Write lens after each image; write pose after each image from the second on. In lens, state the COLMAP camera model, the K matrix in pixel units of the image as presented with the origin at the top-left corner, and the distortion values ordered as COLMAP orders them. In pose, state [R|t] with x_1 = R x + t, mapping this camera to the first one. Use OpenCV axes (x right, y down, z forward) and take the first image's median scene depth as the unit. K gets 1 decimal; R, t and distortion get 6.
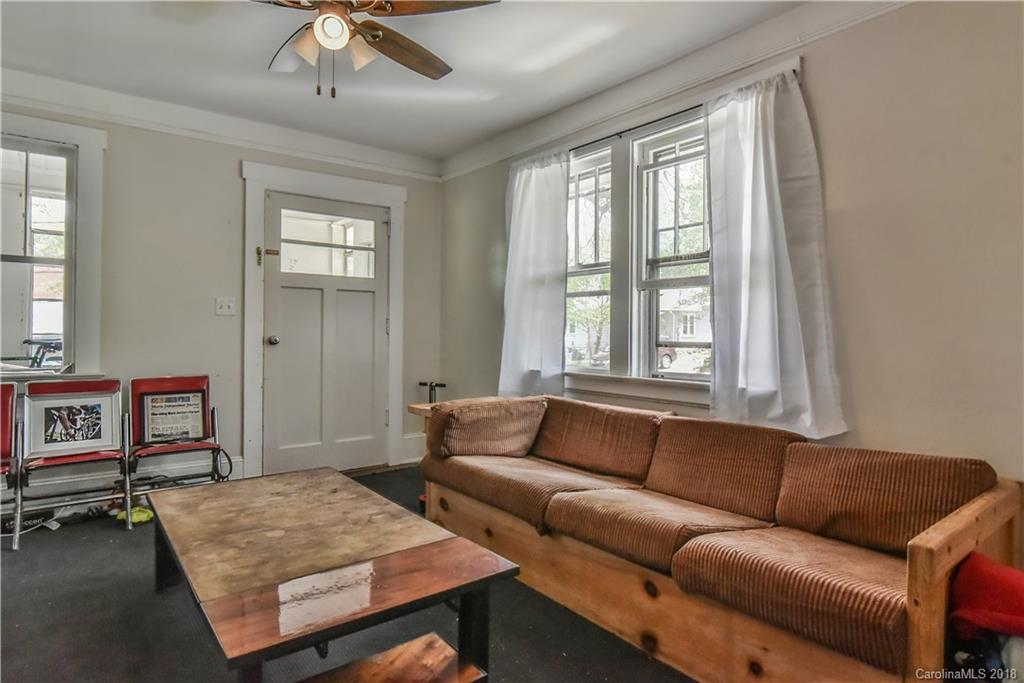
lens RADIAL K [[576.2, 0, 514.8], [0, 576.2, 331.3], [0, 0, 1]] dist [-0.008950, 0.001017]
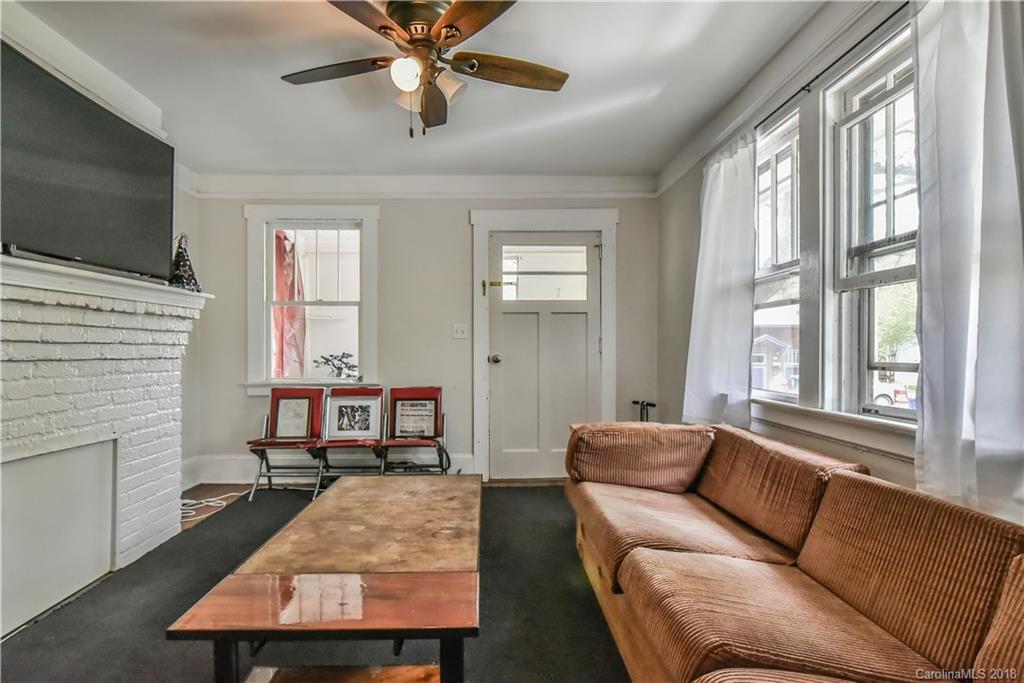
lens RADIAL K [[503.5, 0, 507.7], [0, 503.5, 354.9], [0, 0, 1]] dist [-0.013193, -0.000033]
pose [[0.795465, -0.002220, -0.605996, 0.281131], [0.009280, 0.999921, 0.008518, -0.001227], [0.605929, -0.012399, 0.795422, 0.249254]]
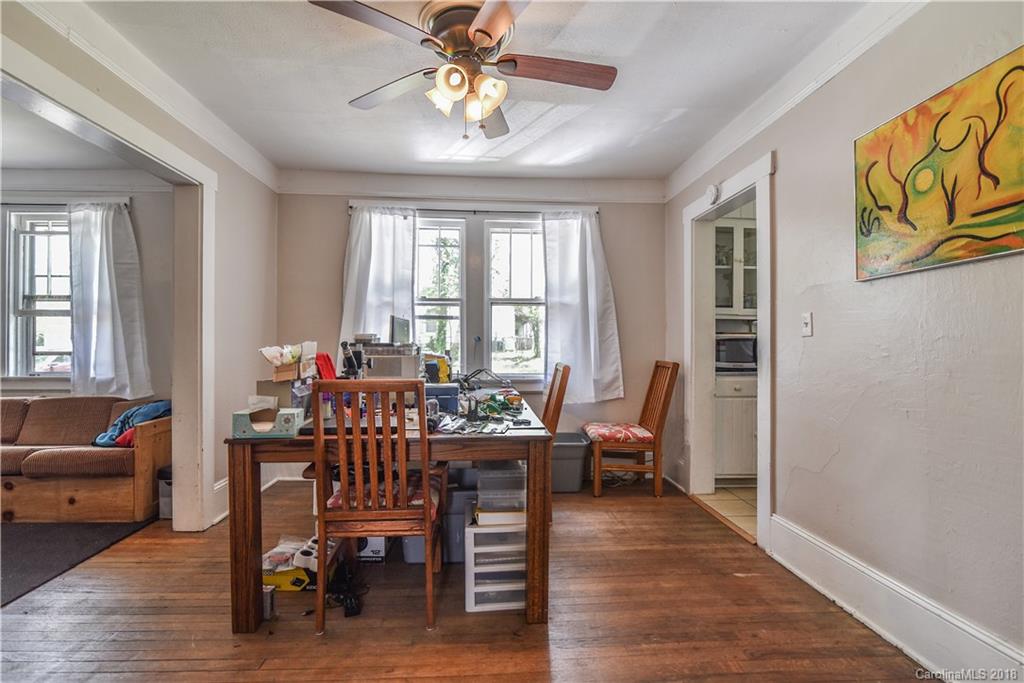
lens RADIAL K [[476.1, 0, 513.9], [0, 476.1, 349.5], [0, 0, 1]] dist [-0.016457, -0.000349]
pose [[0.566588, -0.004154, 0.823991, -0.044168], [-0.000207, 0.999987, 0.005183, 0.005913], [-0.824001, -0.003107, 0.566579, -0.726519]]
